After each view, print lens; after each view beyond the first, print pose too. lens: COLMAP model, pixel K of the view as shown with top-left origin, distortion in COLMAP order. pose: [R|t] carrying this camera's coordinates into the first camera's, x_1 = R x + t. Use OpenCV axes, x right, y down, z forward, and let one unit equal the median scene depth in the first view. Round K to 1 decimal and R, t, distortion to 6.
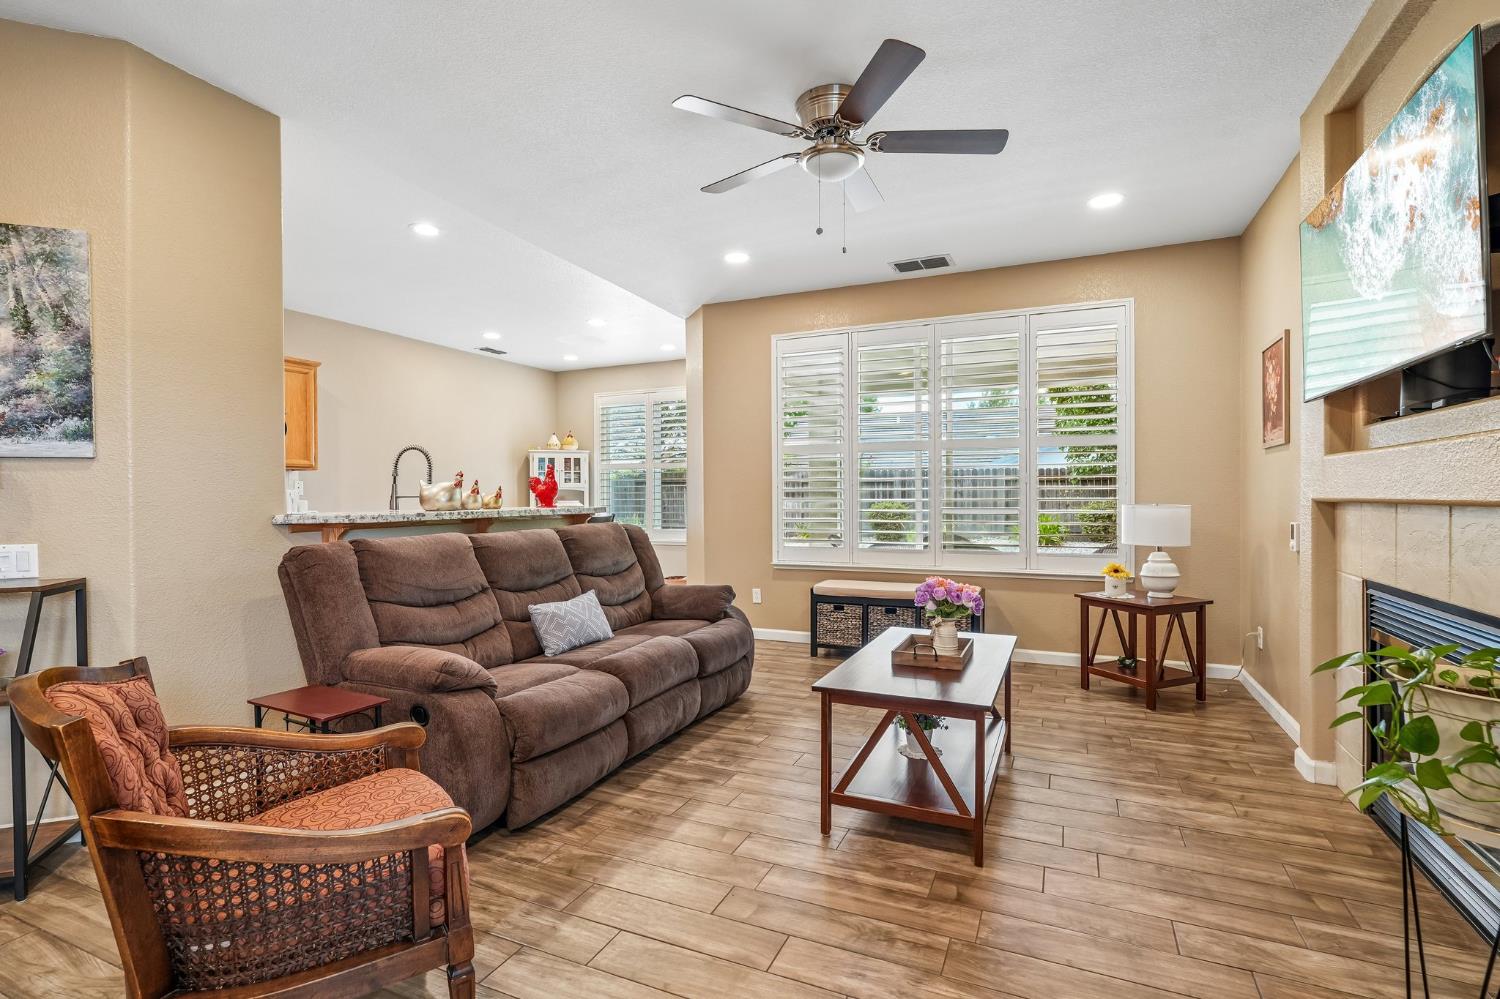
lens RADIAL K [[681.6, 0, 766.0], [0, 681.6, 493.3], [0, 0, 1]] dist [-0.001860, -0.000234]
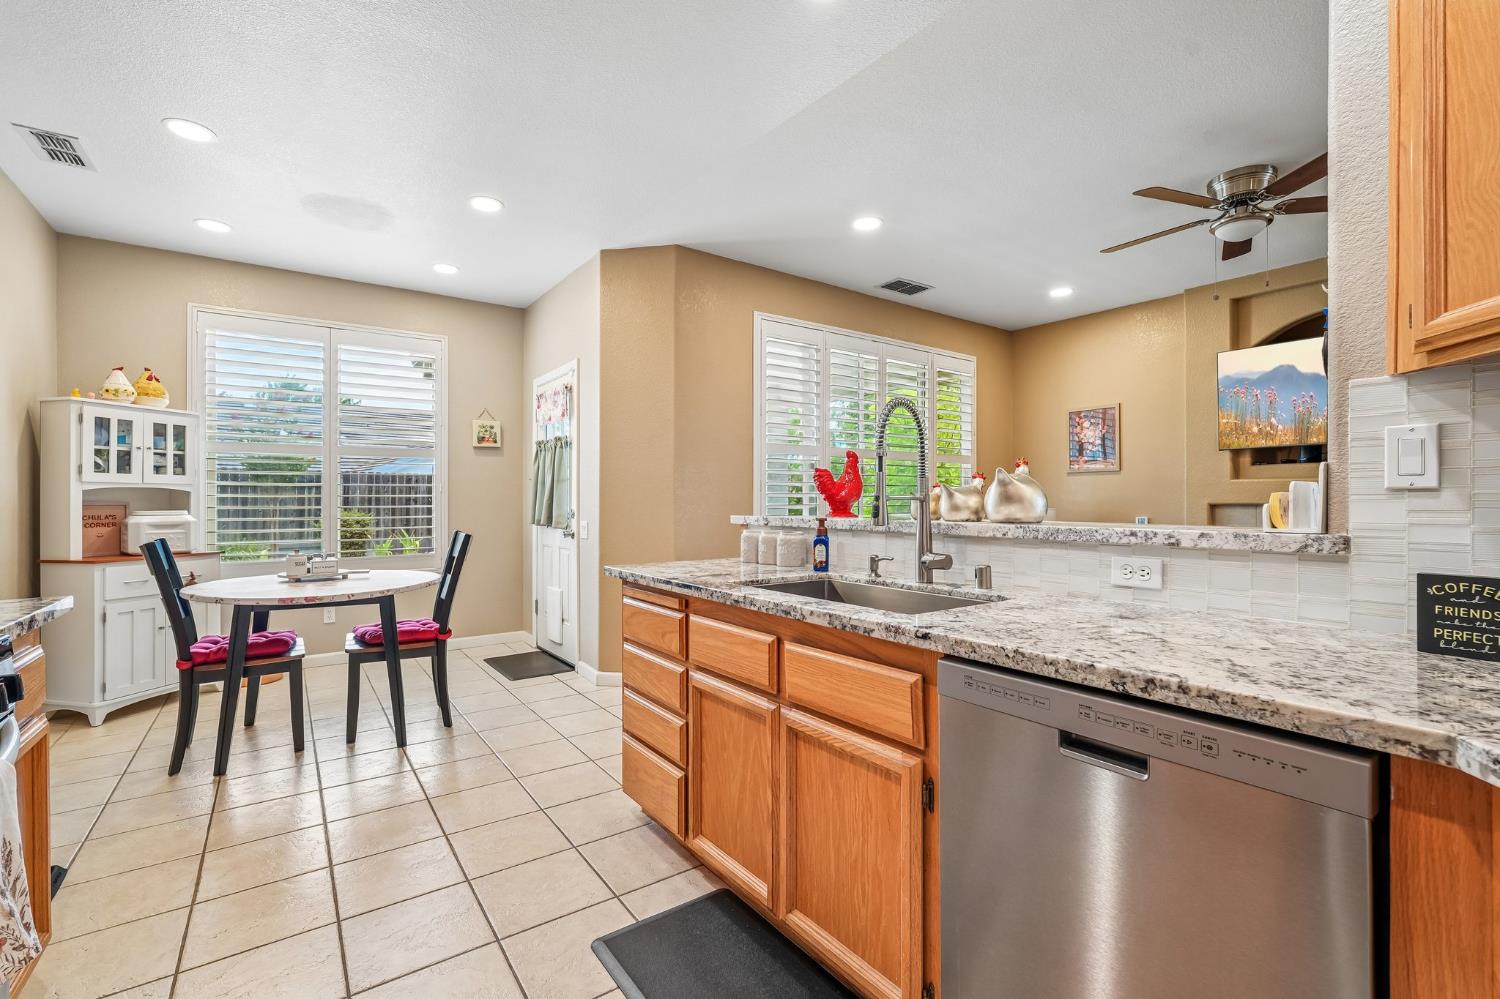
lens RADIAL K [[660.6, 0, 750.0], [0, 660.6, 499.5], [0, 0, 1]] dist [-0.000739, 0.000240]
pose [[0.518196, 0.004603, 0.855249, -0.479686], [-0.002990, 0.999989, -0.003570, 0.002875], [-0.855256, -0.000707, 0.518204, 0.401727]]
